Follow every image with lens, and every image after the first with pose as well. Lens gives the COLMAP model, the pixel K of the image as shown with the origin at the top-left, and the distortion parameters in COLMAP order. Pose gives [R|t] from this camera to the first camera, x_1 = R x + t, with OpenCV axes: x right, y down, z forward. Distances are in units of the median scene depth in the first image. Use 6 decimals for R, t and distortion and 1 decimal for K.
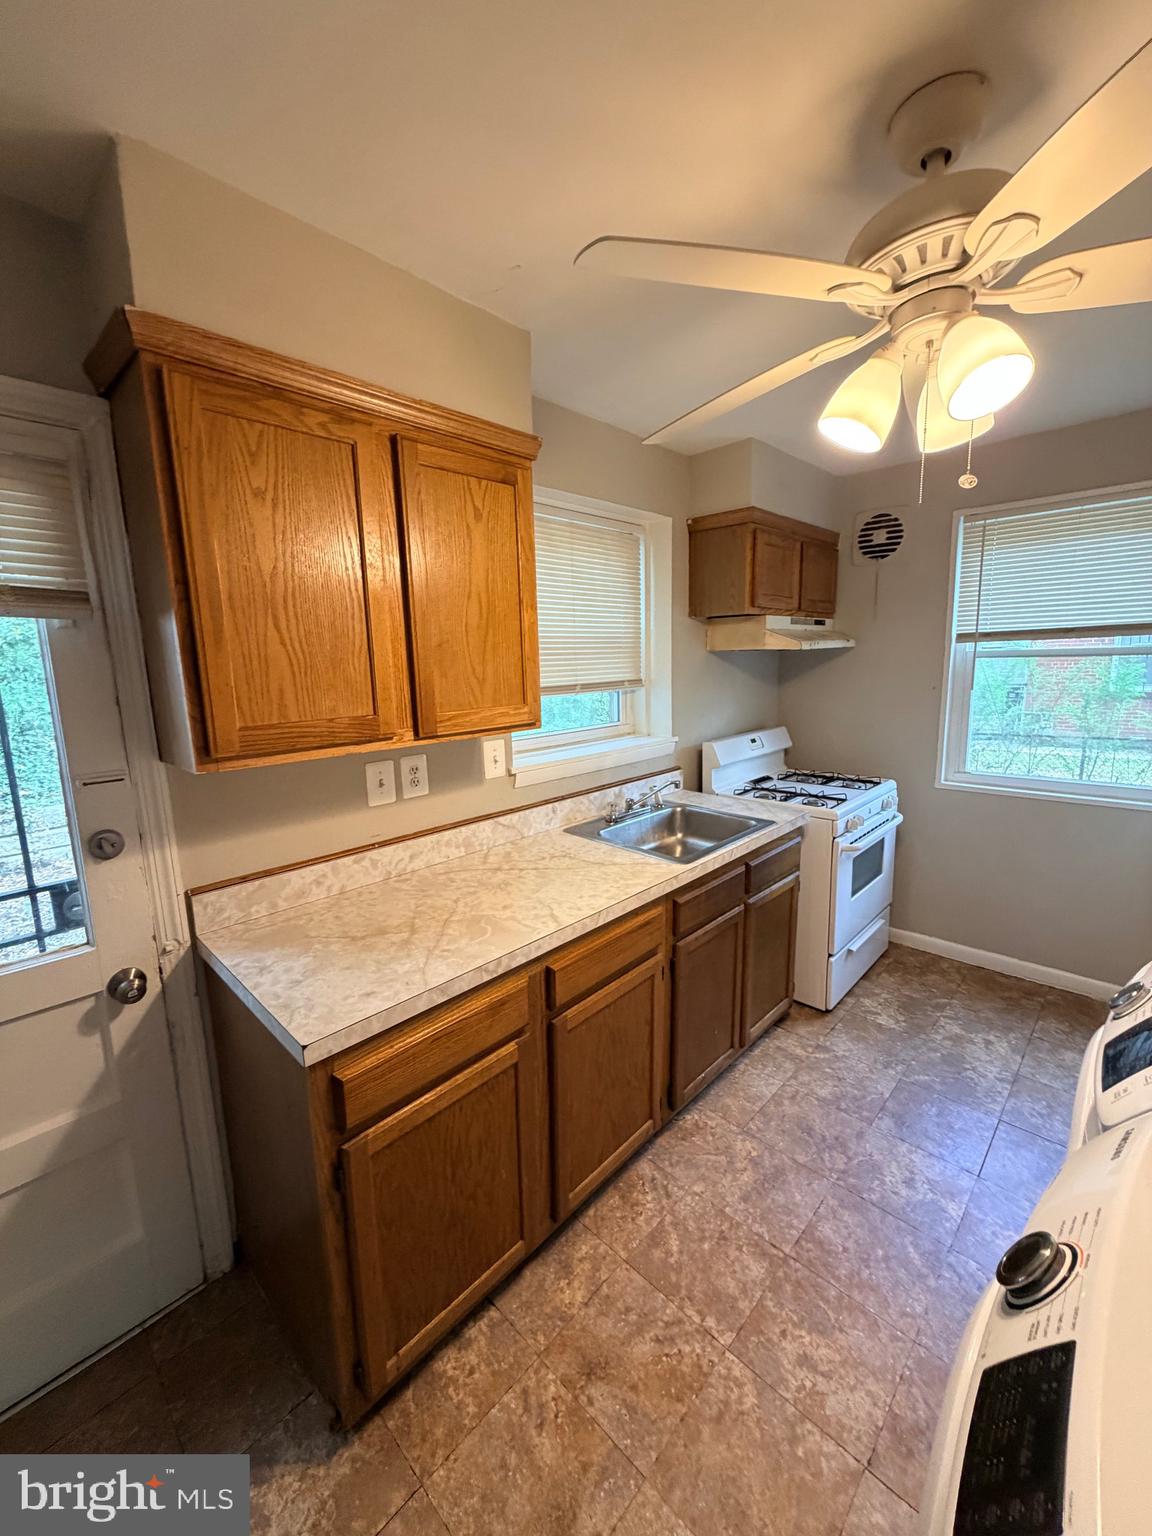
lens RADIAL K [[613.3, 0, 576.5], [0, 613.3, 760.9], [0, 0, 1]] dist [0.001015, 0.000018]
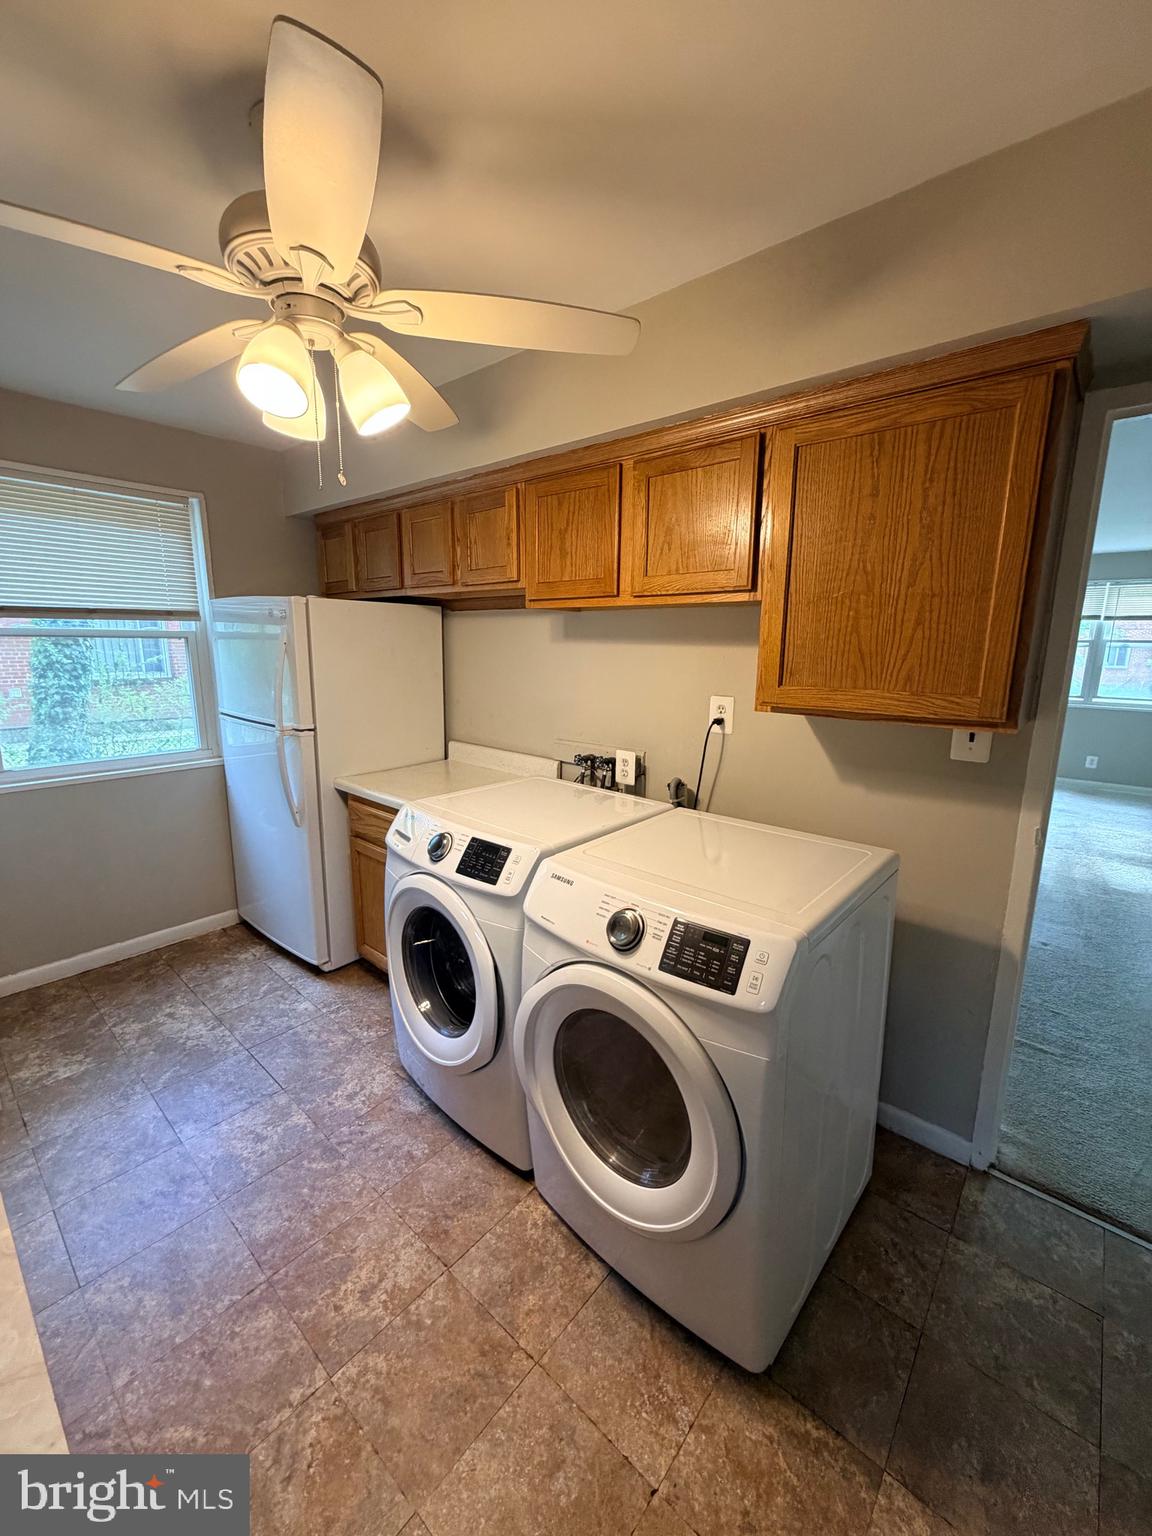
lens RADIAL K [[613.3, 0, 576.5], [0, 613.3, 760.9], [0, 0, 1]] dist [0.001015, 0.000018]
pose [[-0.055815, -0.160228, 0.985501, -0.473576], [0.153013, 0.974007, 0.167026, -0.030896], [-0.986647, 0.160117, -0.029848, 0.462302]]
